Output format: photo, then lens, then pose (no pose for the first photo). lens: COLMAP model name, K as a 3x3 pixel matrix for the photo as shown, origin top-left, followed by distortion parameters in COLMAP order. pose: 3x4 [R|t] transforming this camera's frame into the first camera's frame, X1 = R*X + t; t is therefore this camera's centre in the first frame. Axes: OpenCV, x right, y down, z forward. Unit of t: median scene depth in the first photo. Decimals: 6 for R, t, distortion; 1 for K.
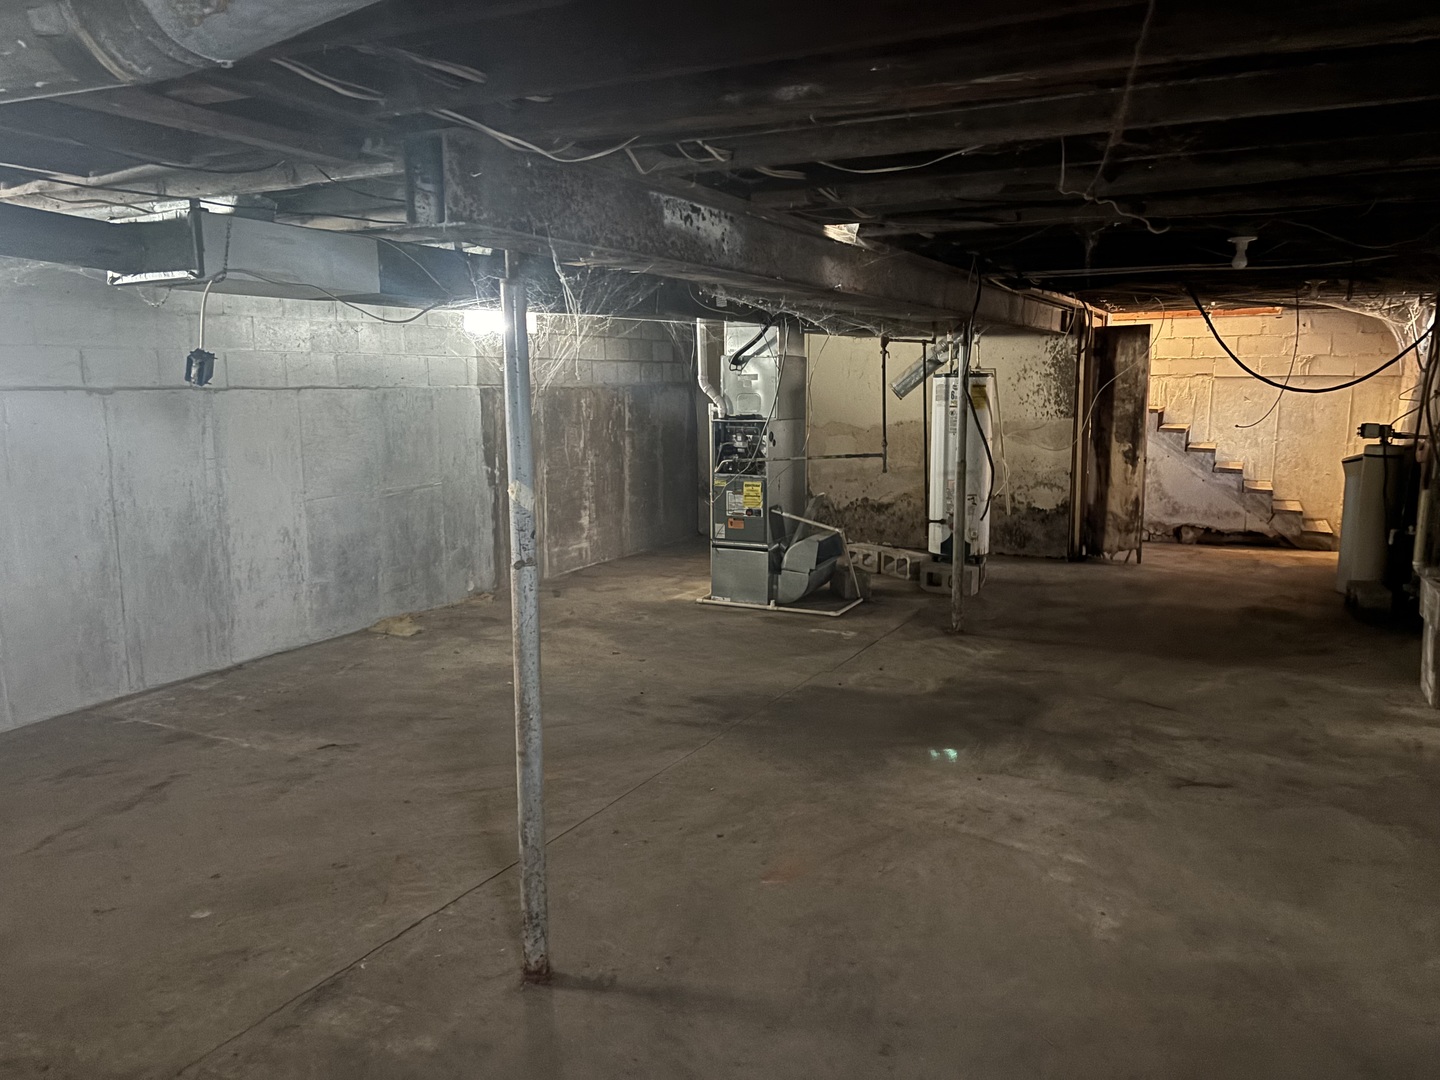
lens RADIAL K [[1084.4, 0, 720.6], [0, 1084.4, 538.6], [0, 0, 1]] dist [0.062472, -0.059643]
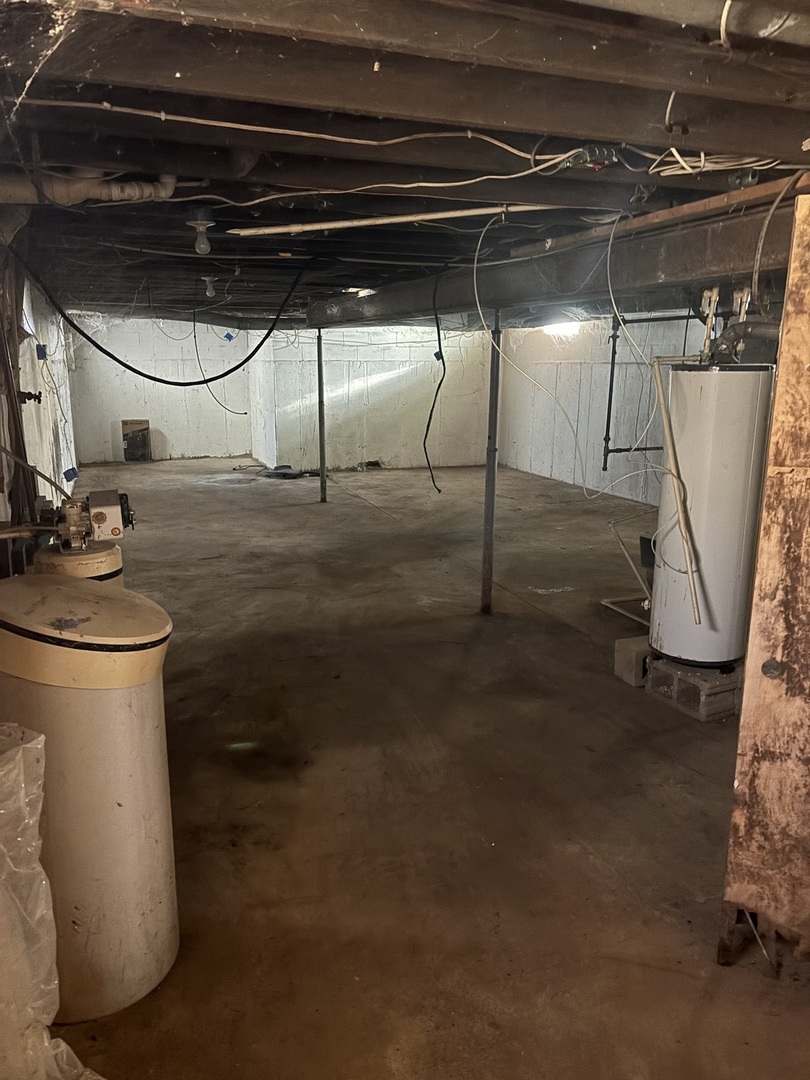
lens RADIAL K [[813.3, 0, 406.1], [0, 813.3, 542.1], [0, 0, 1]] dist [0.062472, -0.059643]
pose [[-0.689309, 0.159230, -0.706753, 0.966939], [-0.113841, 0.939621, 0.322726, -0.262782], [0.715468, 0.302915, -0.629562, 1.688195]]
